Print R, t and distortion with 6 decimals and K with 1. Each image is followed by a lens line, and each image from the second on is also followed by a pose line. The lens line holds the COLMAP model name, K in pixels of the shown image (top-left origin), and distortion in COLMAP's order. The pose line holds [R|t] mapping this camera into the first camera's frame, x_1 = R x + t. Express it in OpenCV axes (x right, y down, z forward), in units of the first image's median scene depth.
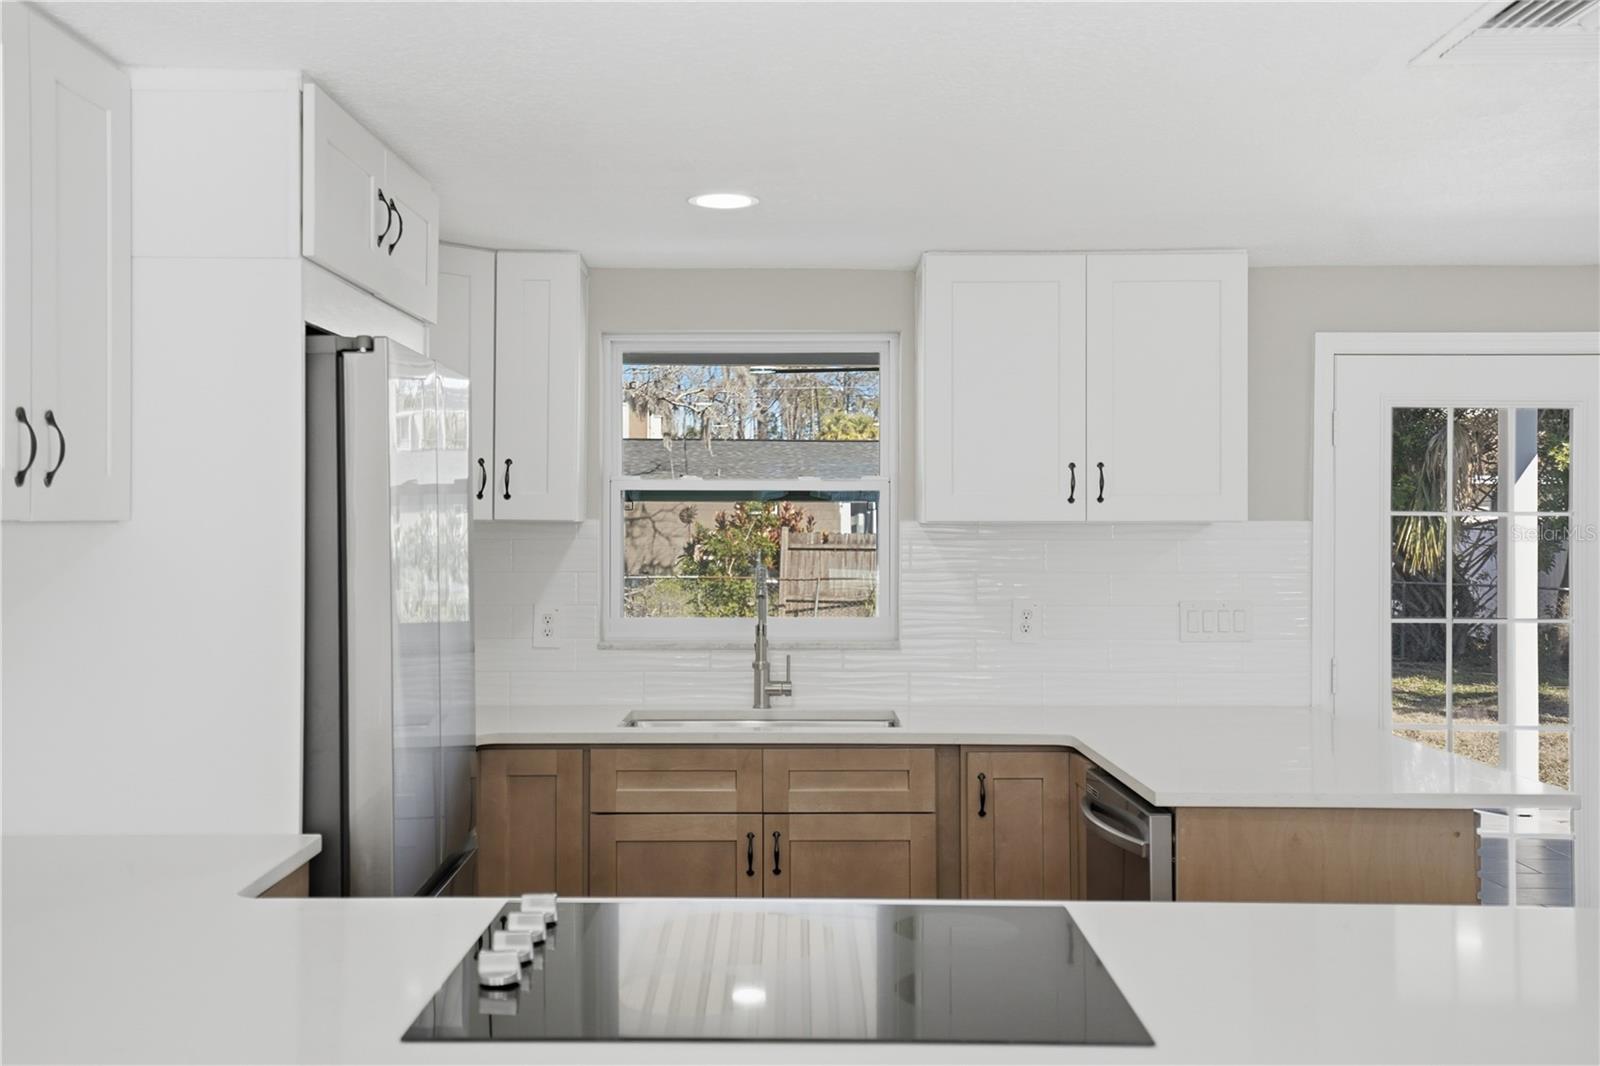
lens RADIAL K [[1554.0, 0, 805.7], [0, 1554.0, 526.3], [0, 0, 1]] dist [0.053616, 0.000000]
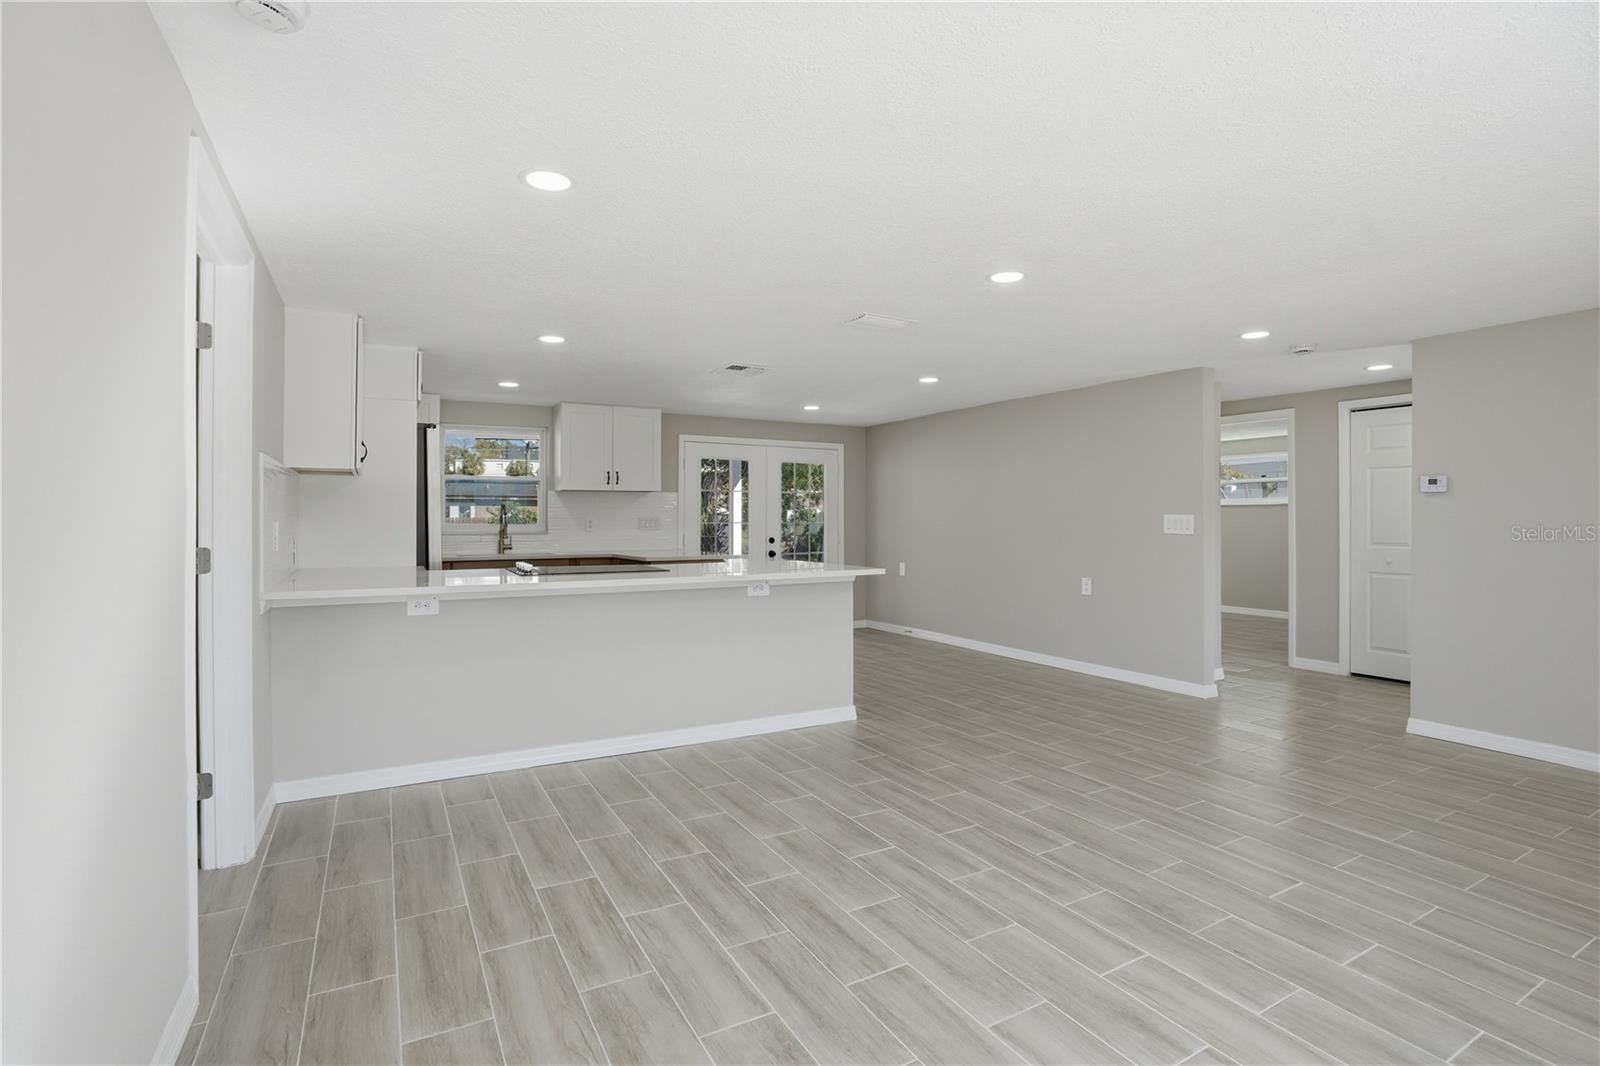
lens RADIAL K [[750.3, 0, 799.2], [0, 750.3, 530.2], [0, 0, 1]] dist [-0.055396, 0.016853]
pose [[0.872617, -0.010080, 0.488301, -0.222279], [0.004799, 0.999916, 0.012066, 0.058871], [-0.488382, -0.008186, 0.872592, -0.490868]]
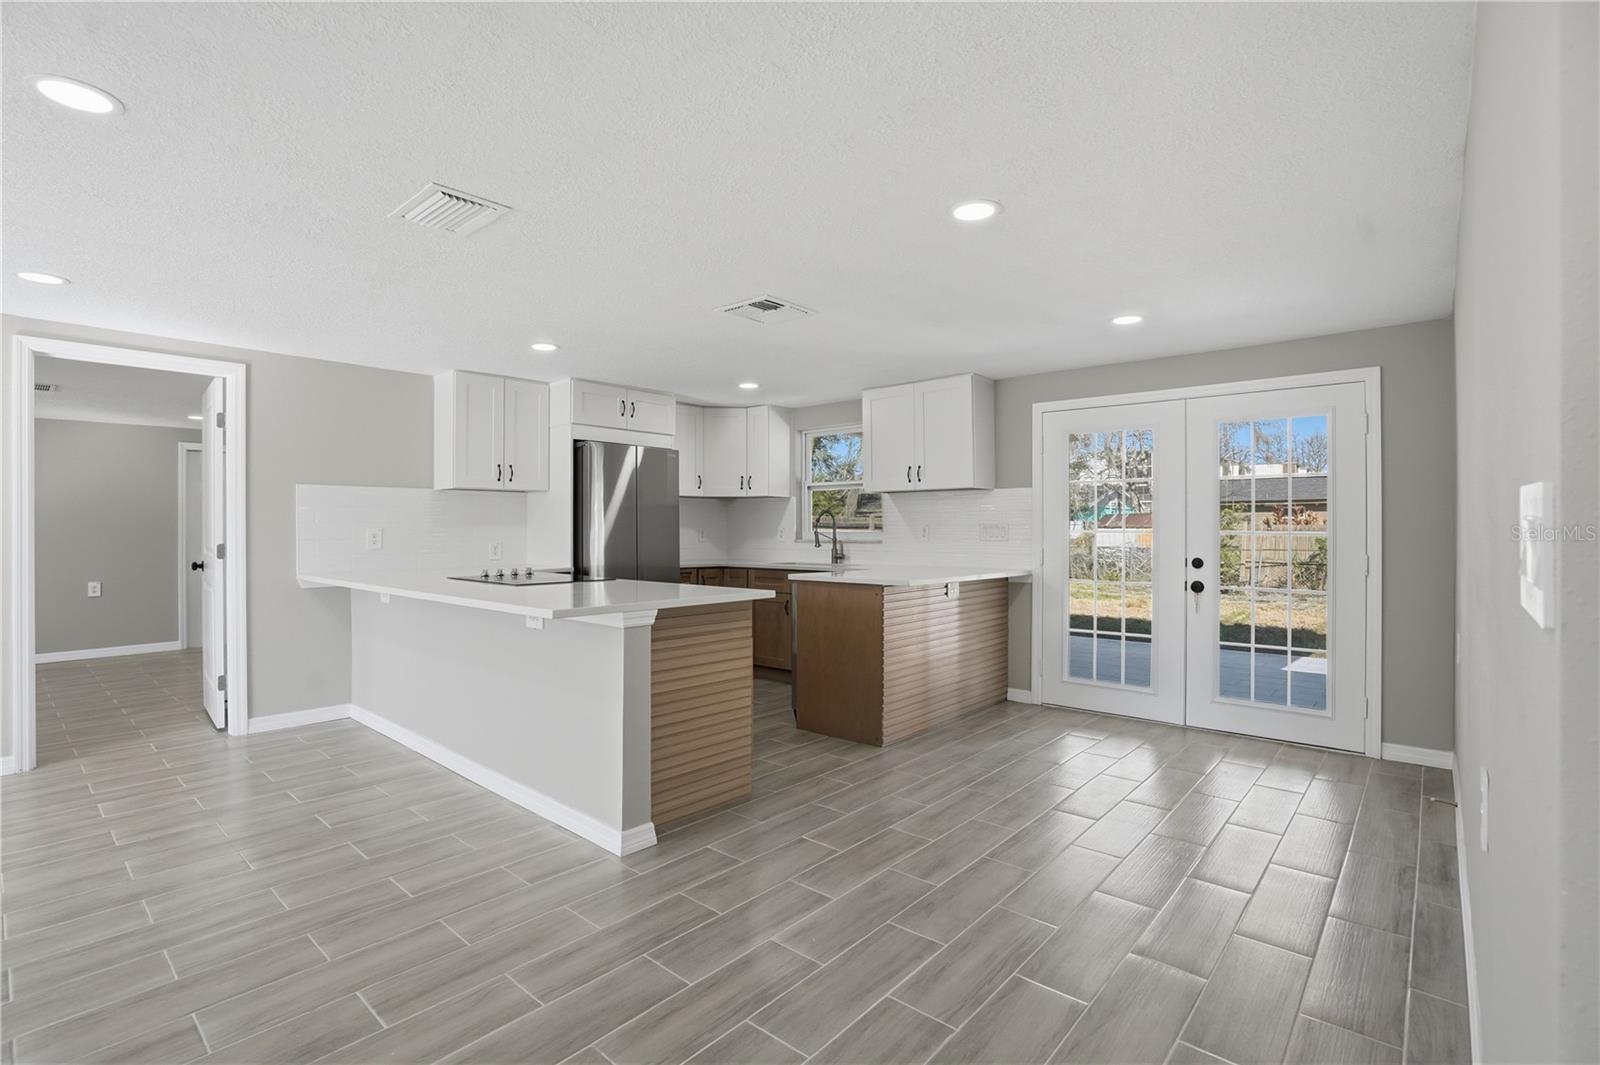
lens RADIAL K [[750.3, 0, 804.2], [0, 750.3, 535.2], [0, 0, 1]] dist [-0.055396, 0.016853]
pose [[0.753968, 0.002230, -0.656908, 0.799701], [0.000725, 0.999991, 0.004227, 0.061792], [0.656911, -0.003664, 0.753959, -0.026513]]
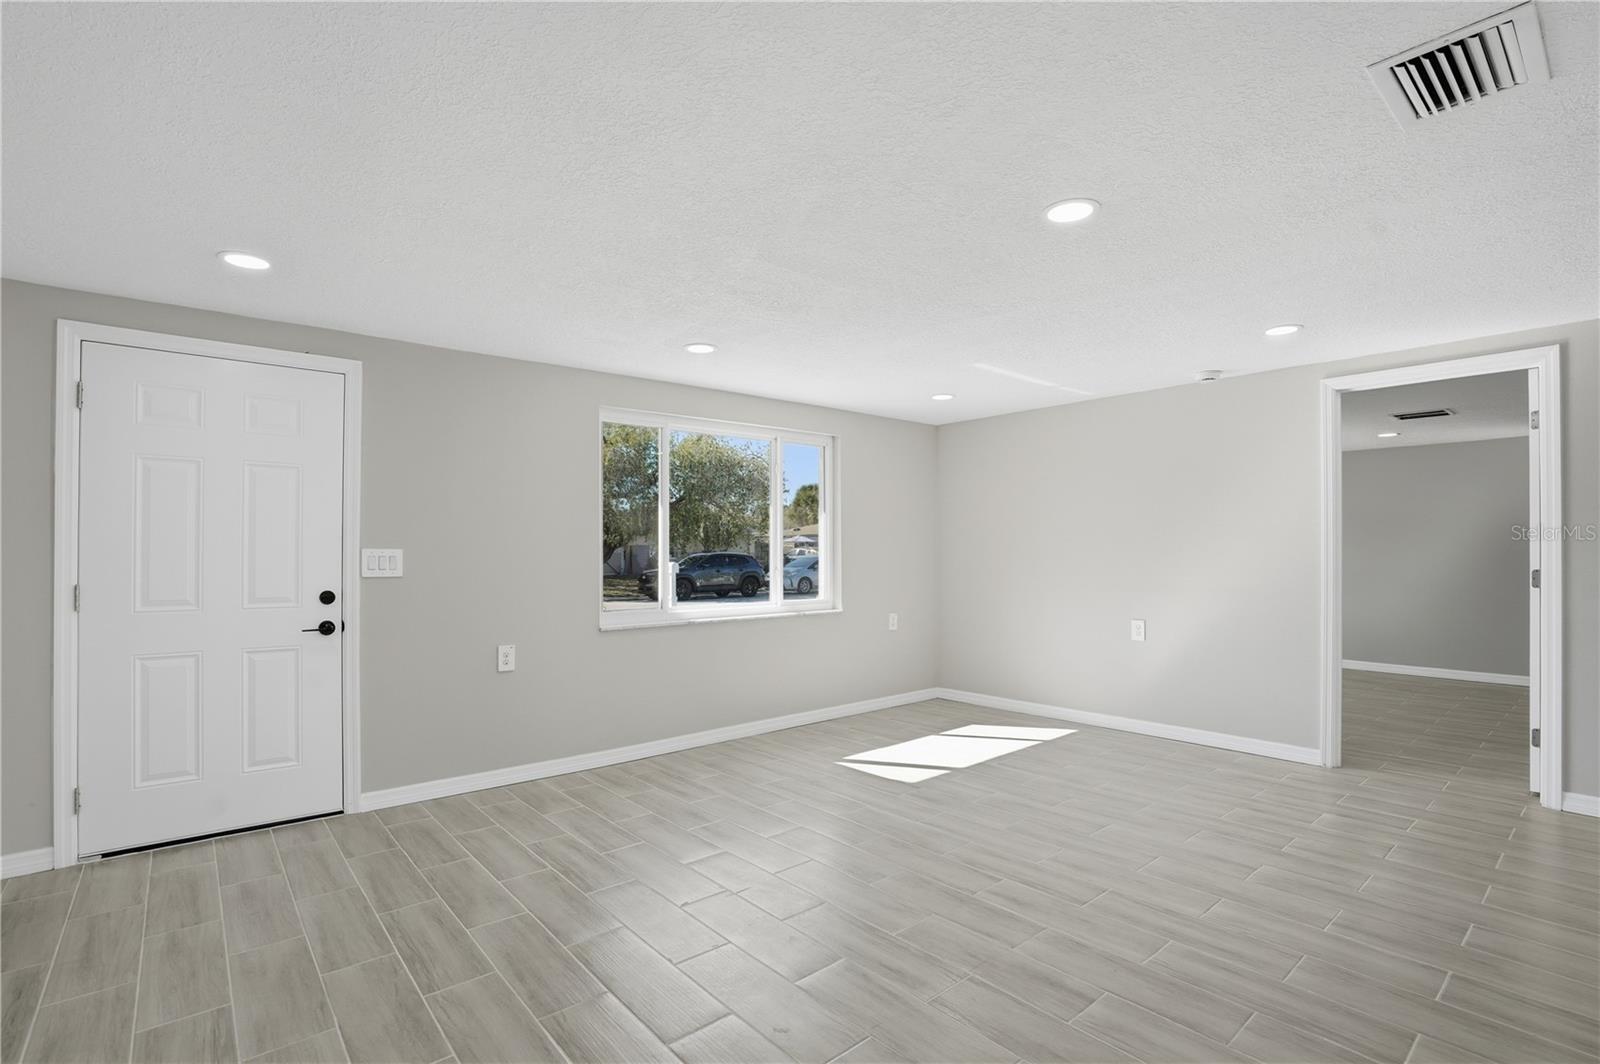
lens RADIAL K [[750.3, 0, 789.8], [0, 750.3, 534.6], [0, 0, 1]] dist [-0.055396, 0.016853]
pose [[-0.770846, -0.015870, -0.636824, 0.724215], [-0.003852, 0.999787, -0.020252, 0.058838], [0.637010, -0.013158, -0.770743, 0.262507]]
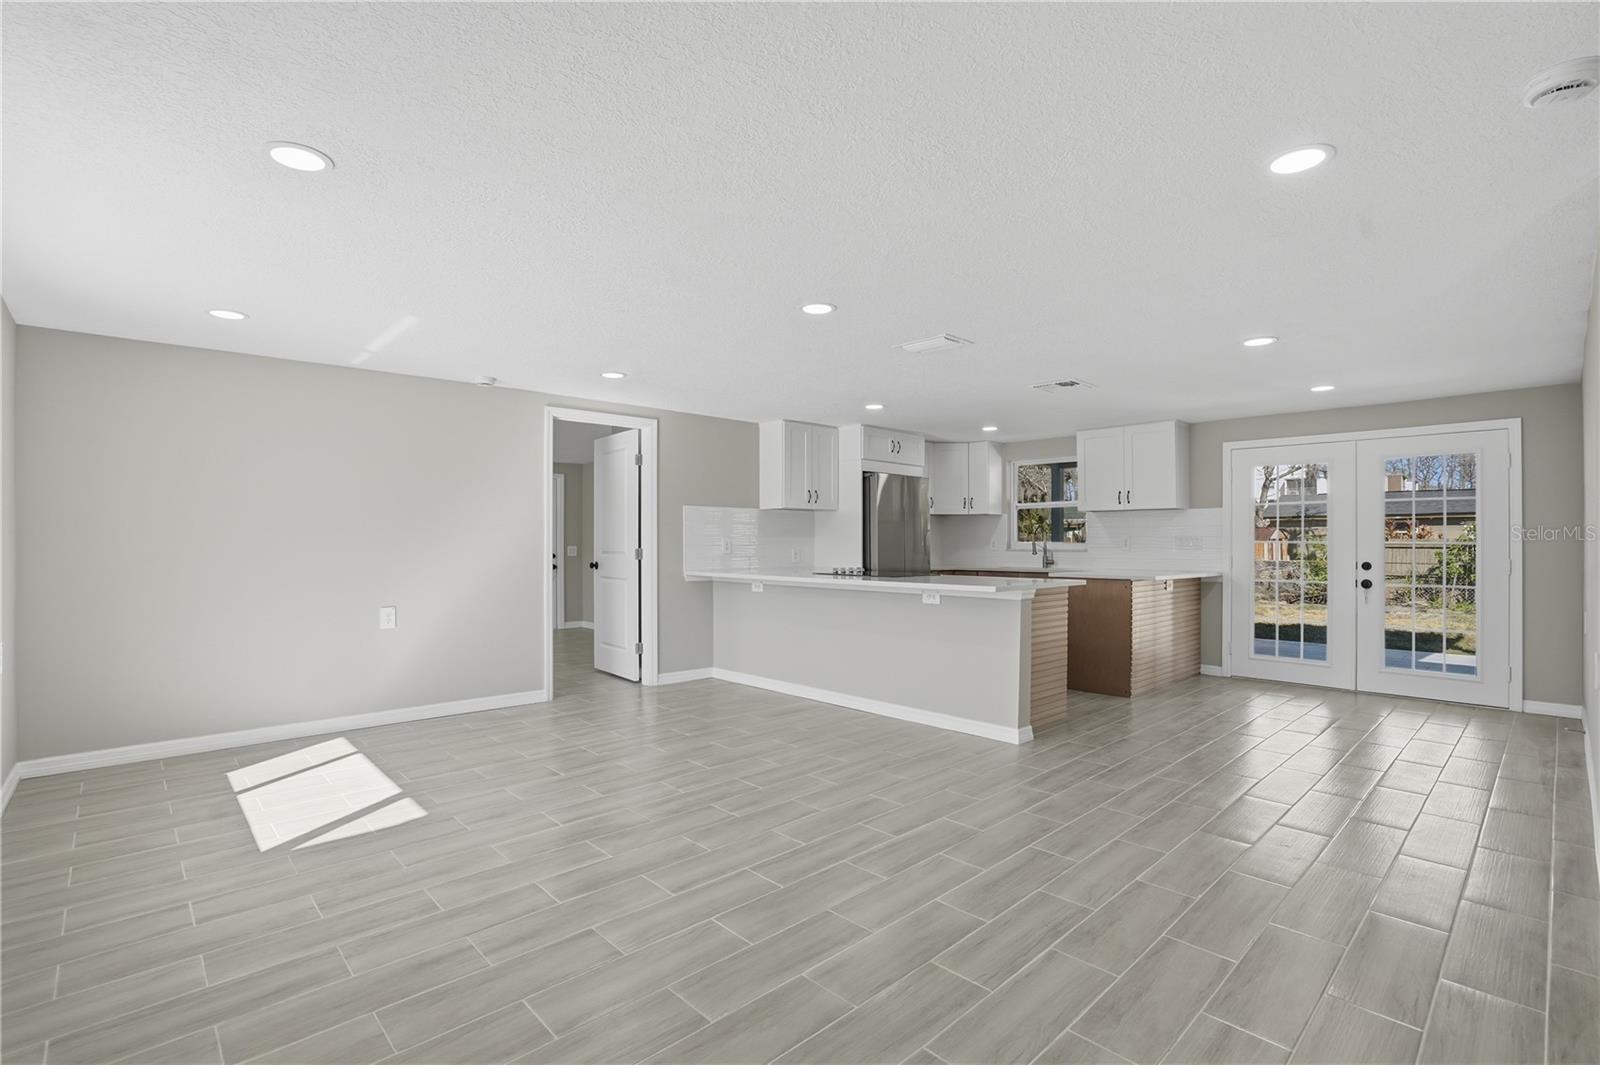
lens RADIAL K [[750.3, 0, 800.4], [0, 750.3, 539.6], [0, 0, 1]] dist [-0.055396, 0.016853]
pose [[0.685743, -0.004382, -0.727830, 0.797358], [-0.002350, 0.999963, -0.008235, 0.070287], [0.727840, 0.007358, 0.685708, -0.511802]]
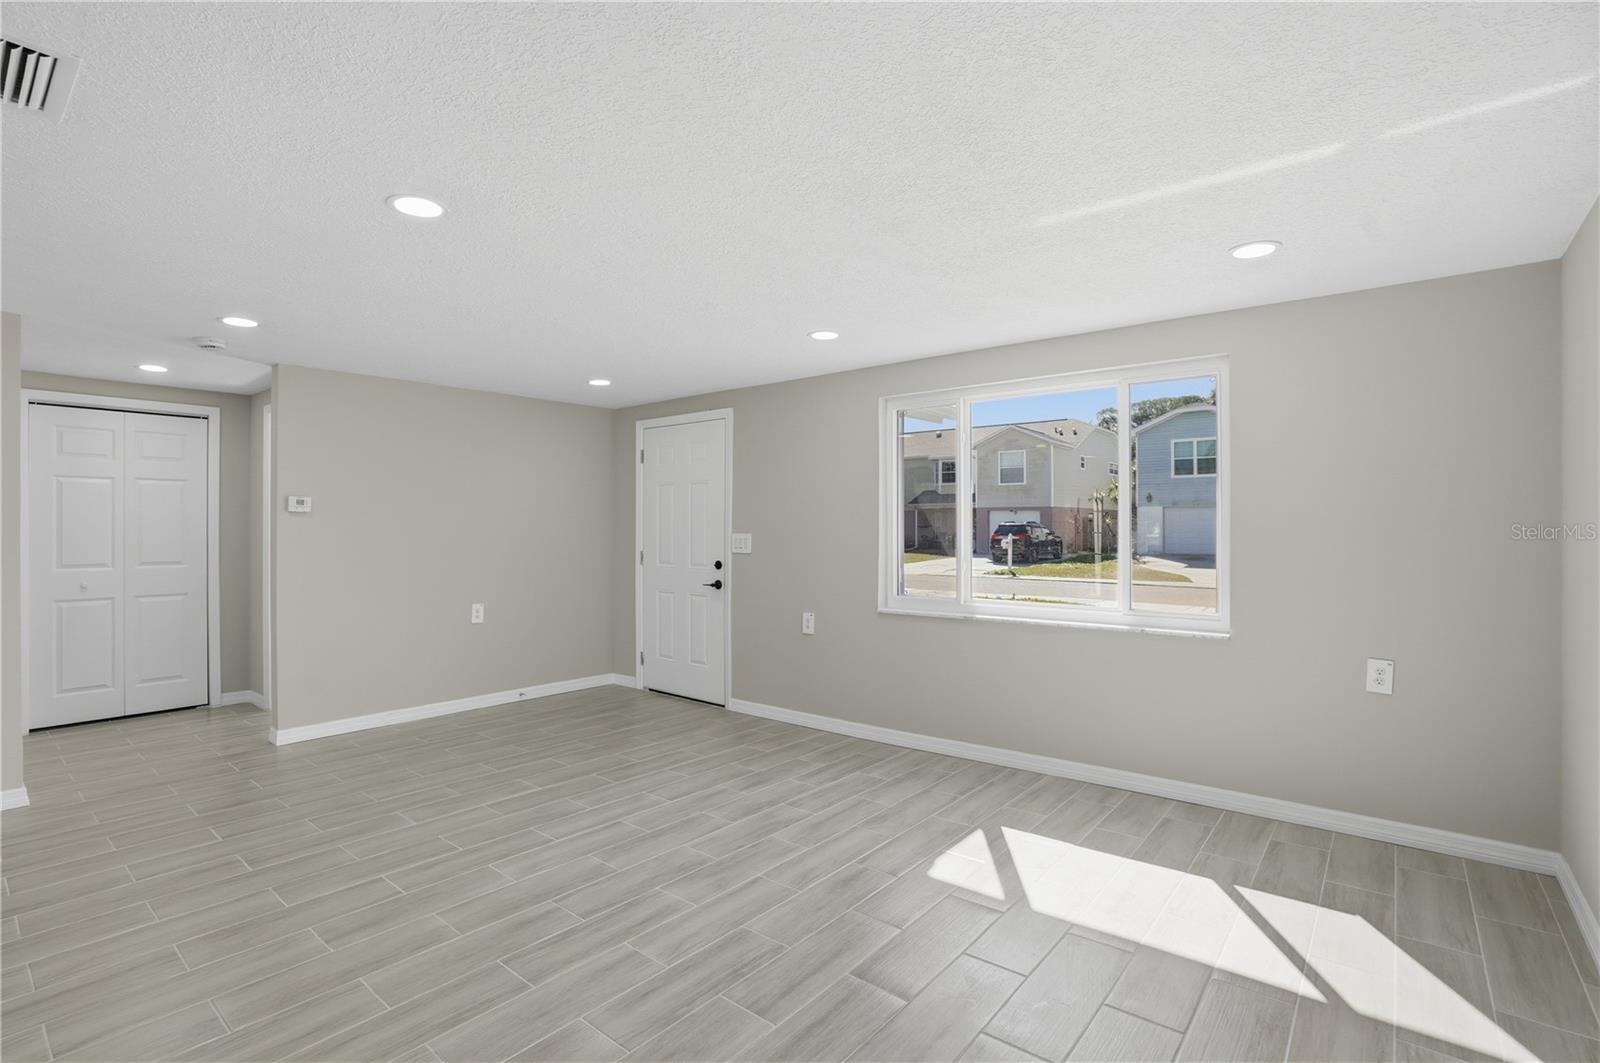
lens RADIAL K [[750.3, 0, 791.4], [0, 750.3, 523.4], [0, 0, 1]] dist [-0.055396, 0.016853]
pose [[-0.766884, 0.002070, 0.641782, -0.220930], [0.003369, 0.999994, 0.000800, 0.043452], [-0.641777, 0.002775, -0.766886, 0.216045]]
